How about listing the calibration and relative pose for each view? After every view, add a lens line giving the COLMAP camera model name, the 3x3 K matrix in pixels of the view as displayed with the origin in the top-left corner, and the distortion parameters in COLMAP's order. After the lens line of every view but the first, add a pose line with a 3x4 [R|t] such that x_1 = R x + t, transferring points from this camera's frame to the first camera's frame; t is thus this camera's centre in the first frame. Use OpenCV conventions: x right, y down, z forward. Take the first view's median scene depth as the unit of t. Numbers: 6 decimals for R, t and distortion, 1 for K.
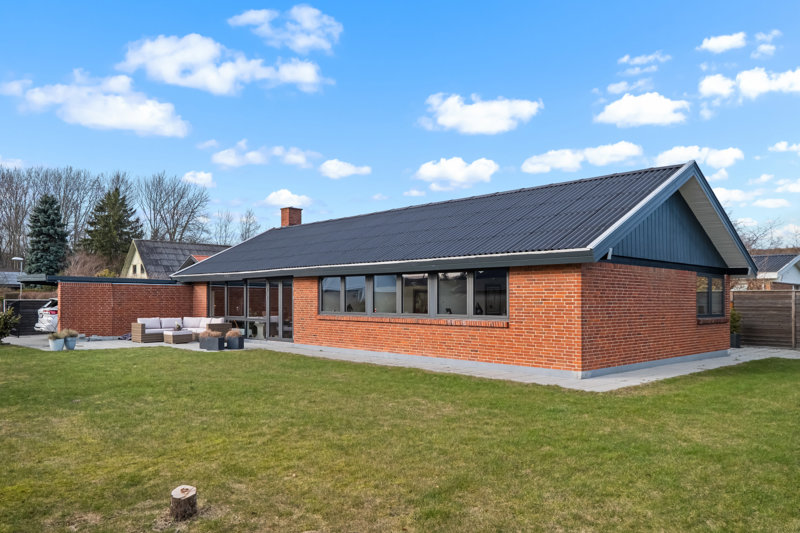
lens RADIAL K [[589.8, 0, 409.7], [0, 589.8, 317.1], [0, 0, 1]] dist [-0.006454, 0.003016]
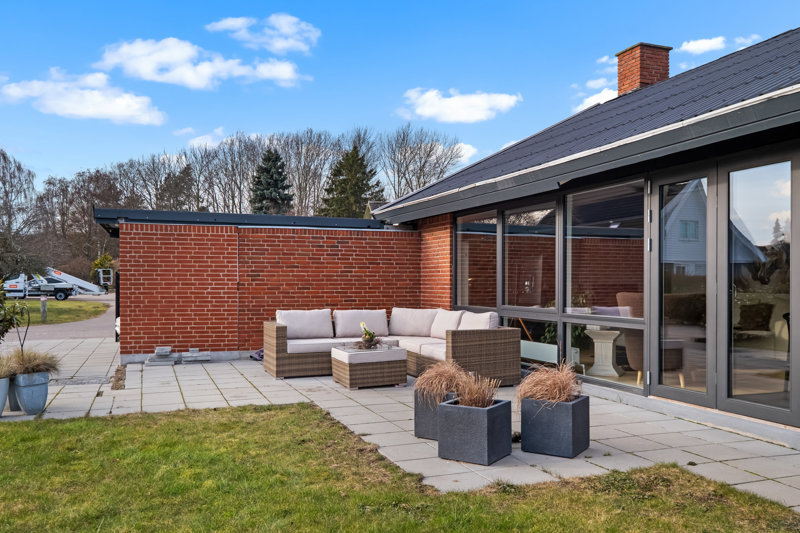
lens RADIAL K [[710.0, 0, 400.6], [0, 710.0, 271.0], [0, 0, 1]] dist [-0.012135, 0.001610]
pose [[0.915899, -0.010253, -0.401277, -0.182477], [-0.007449, 0.999067, -0.042529, -0.003836], [0.401339, 0.041942, 0.914969, 0.546405]]
